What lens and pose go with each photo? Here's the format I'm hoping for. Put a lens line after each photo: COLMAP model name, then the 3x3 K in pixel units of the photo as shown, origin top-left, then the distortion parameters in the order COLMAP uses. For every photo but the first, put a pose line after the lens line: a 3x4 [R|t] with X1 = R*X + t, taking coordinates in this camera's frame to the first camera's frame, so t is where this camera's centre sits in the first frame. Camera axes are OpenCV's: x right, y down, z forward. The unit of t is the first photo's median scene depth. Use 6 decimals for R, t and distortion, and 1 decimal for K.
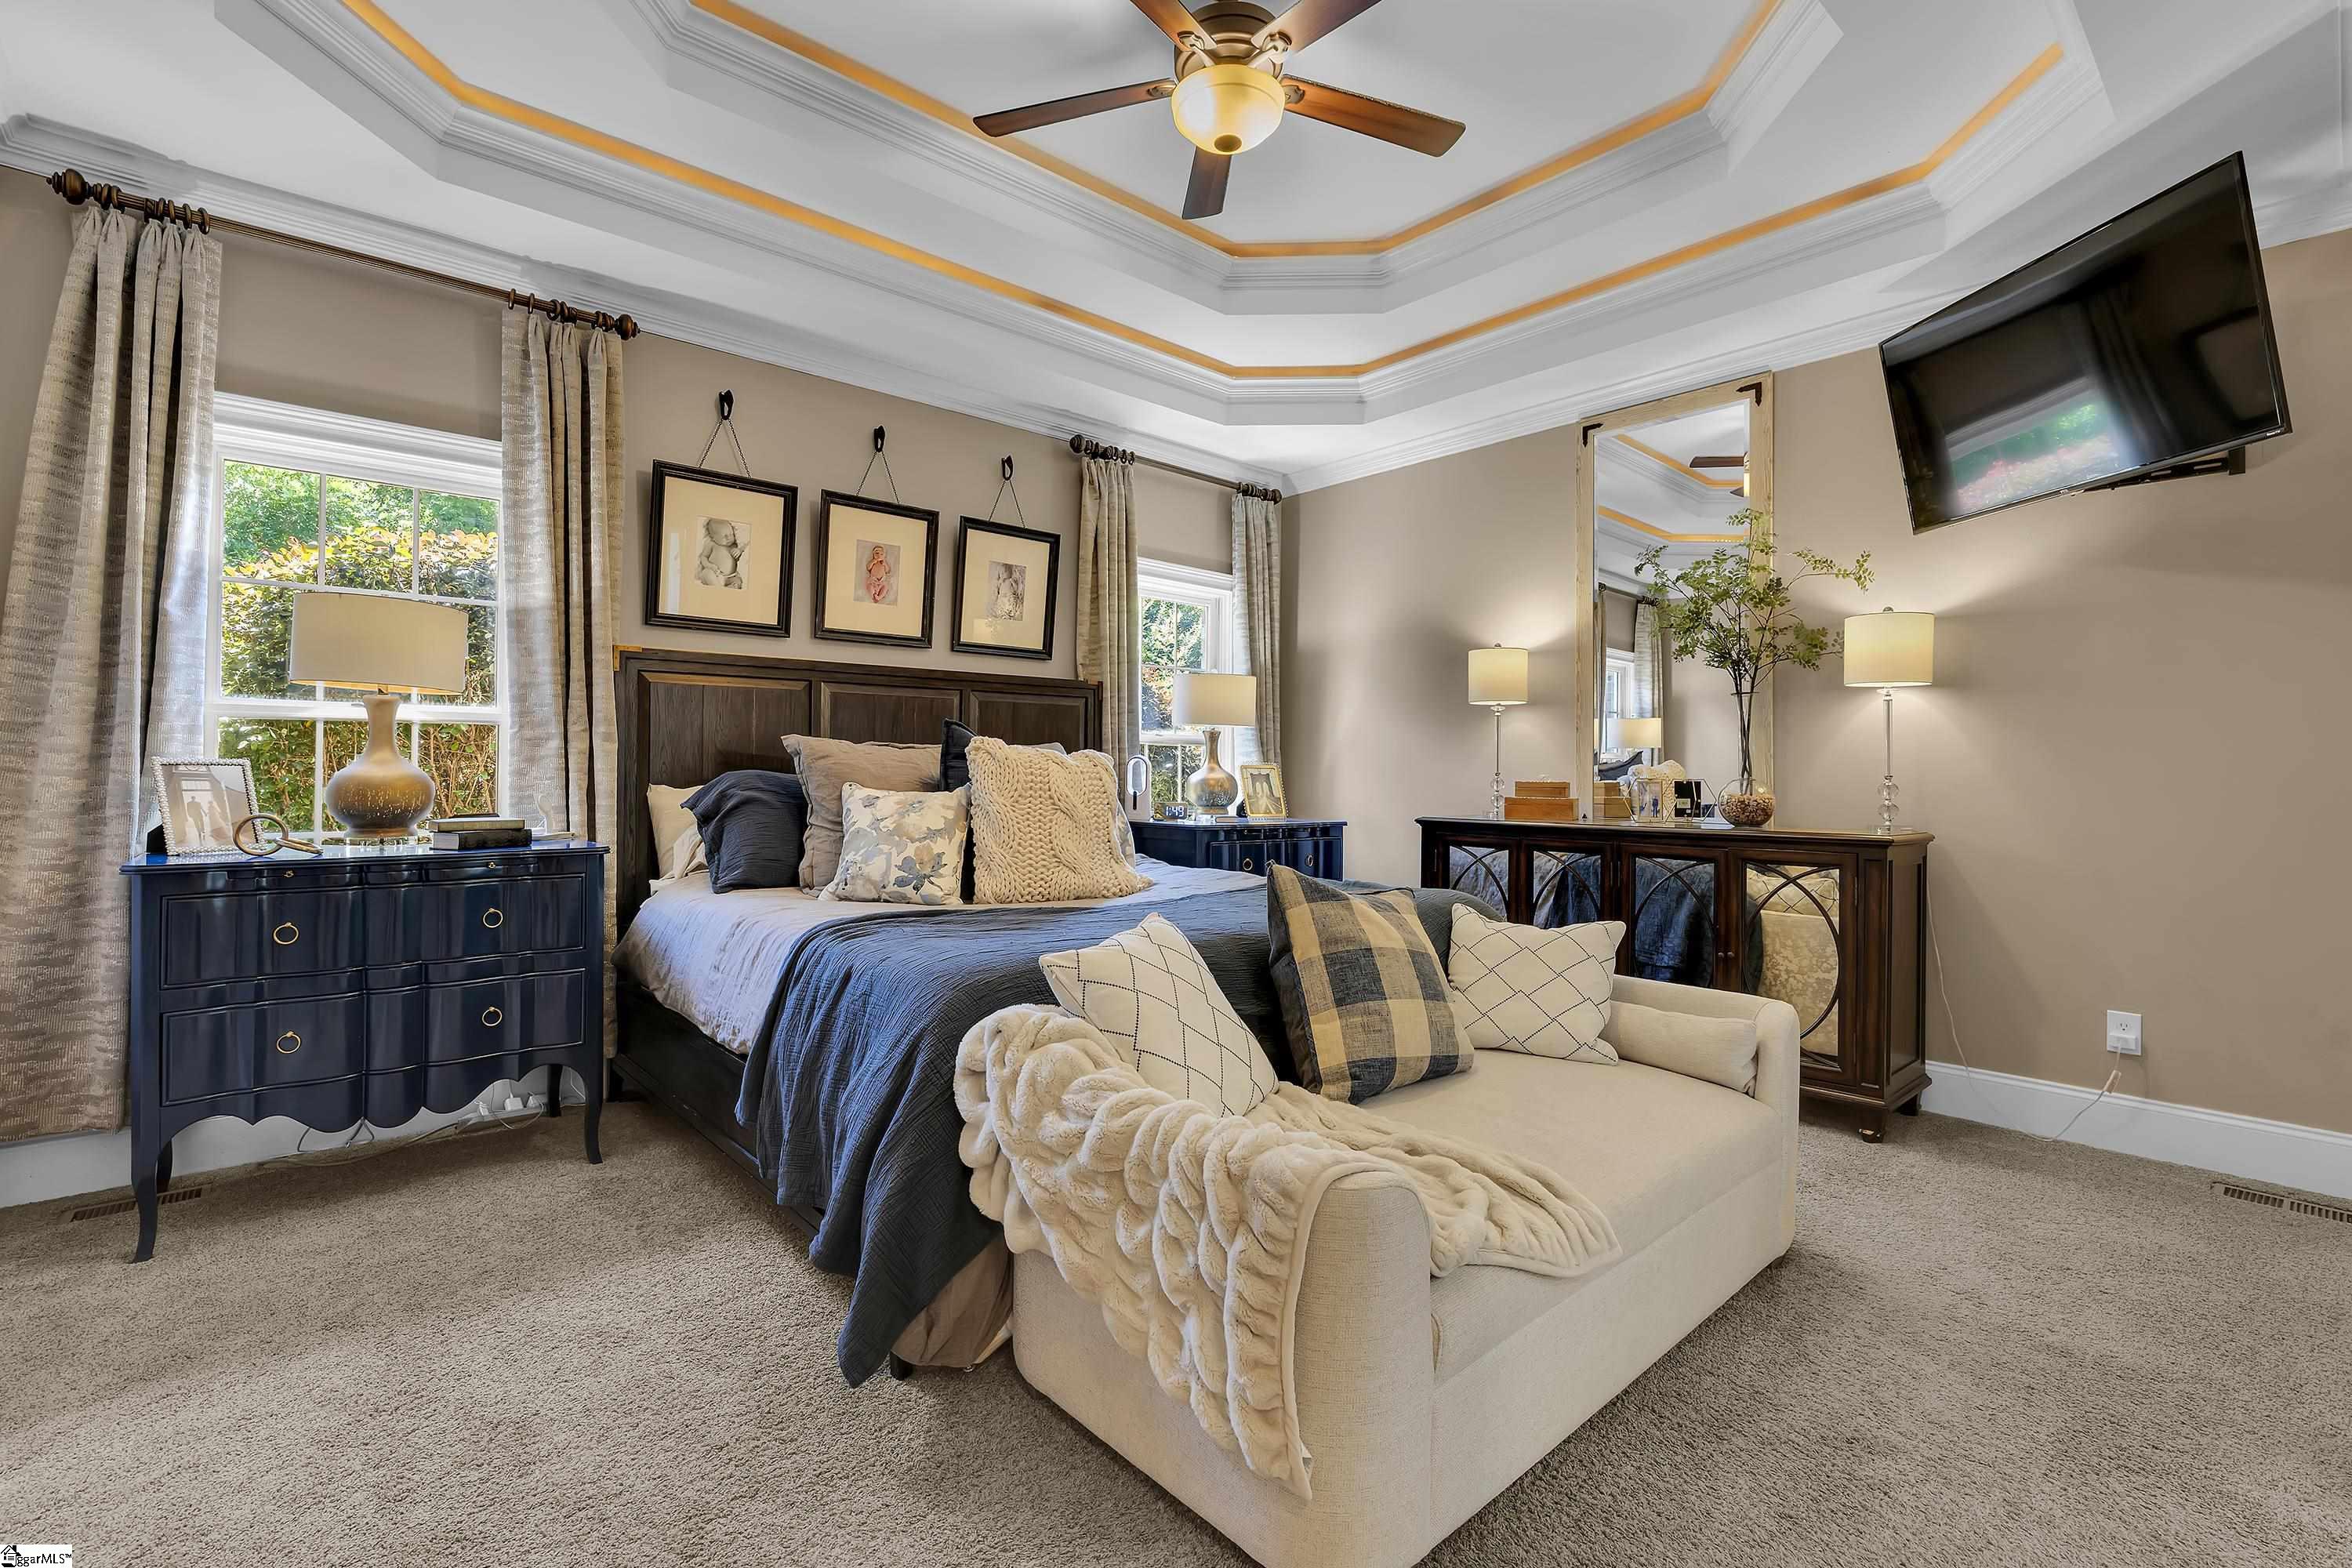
lens RADIAL K [[1051.0, 0, 1174.2], [0, 1051.0, 771.2], [0, 0, 1]] dist [0.010654, -0.000073]
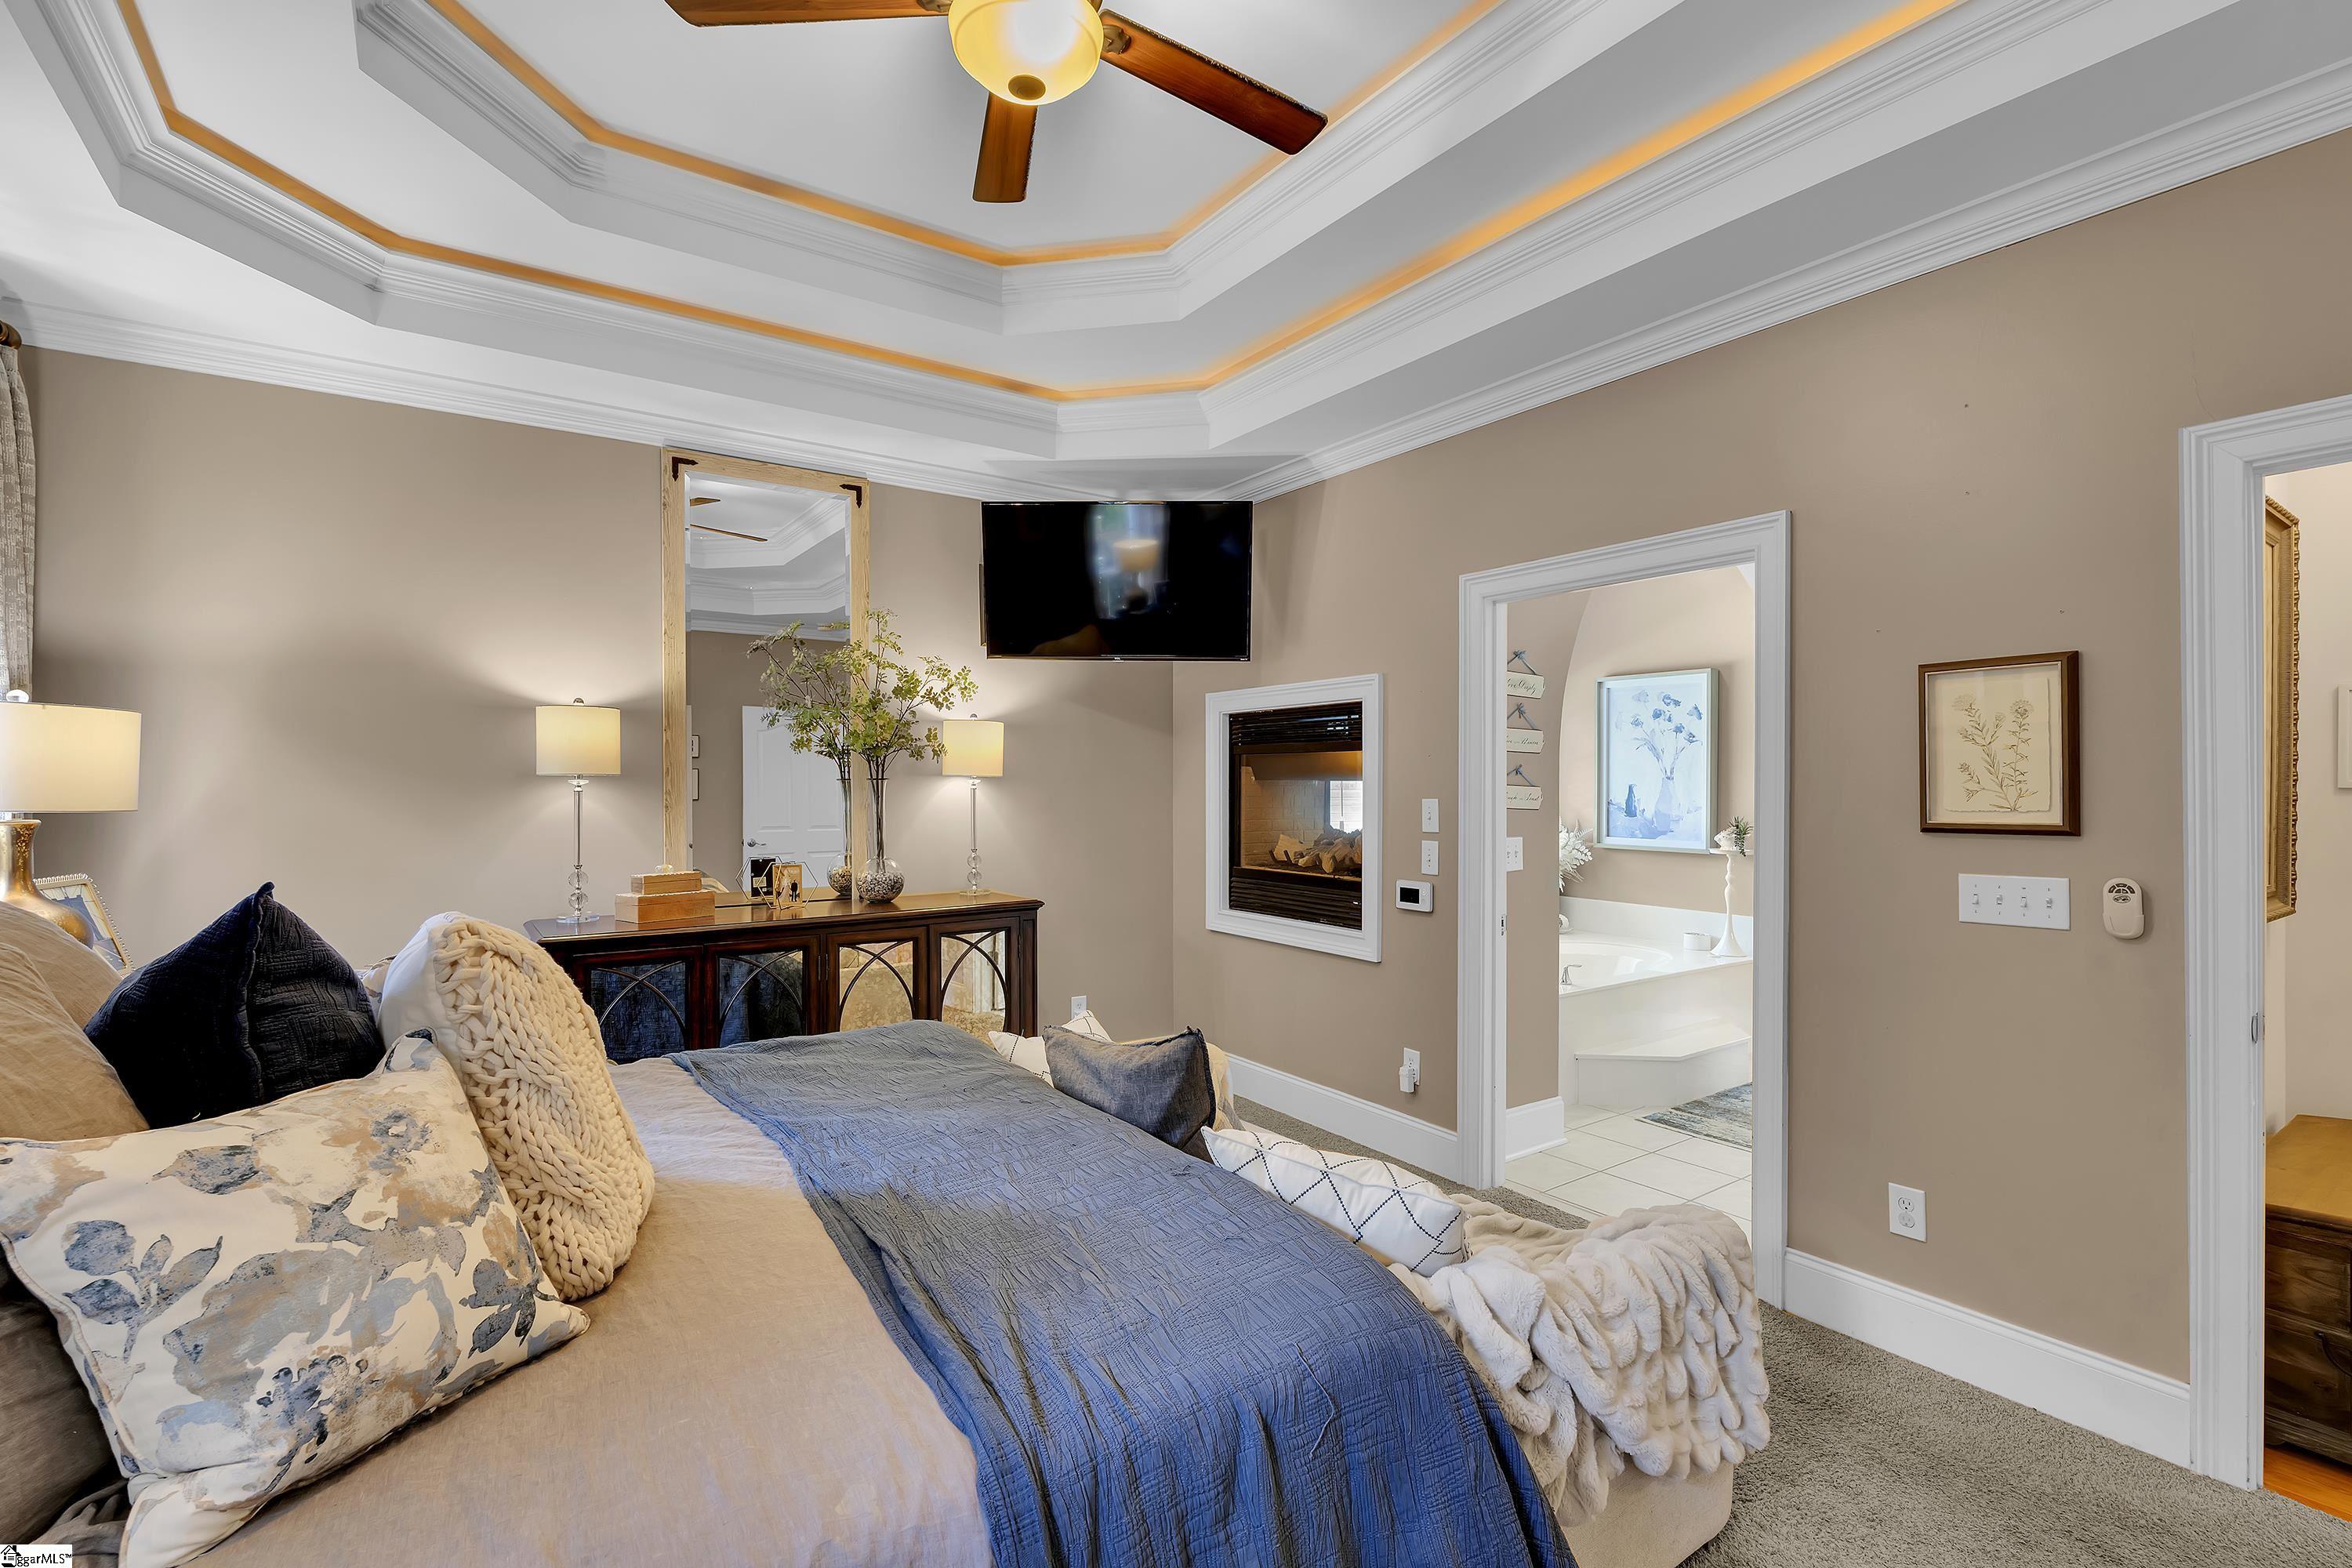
lens RADIAL K [[1042.5, 0, 1169.2], [0, 1042.5, 790.0], [0, 0, 1]] dist [-0.003346, -0.000698]
pose [[0.133628, -0.013157, 0.990944, -0.487875], [0.001263, 0.999913, 0.013106, -0.077917], [-0.991031, -0.000499, 0.133633, 0.582806]]
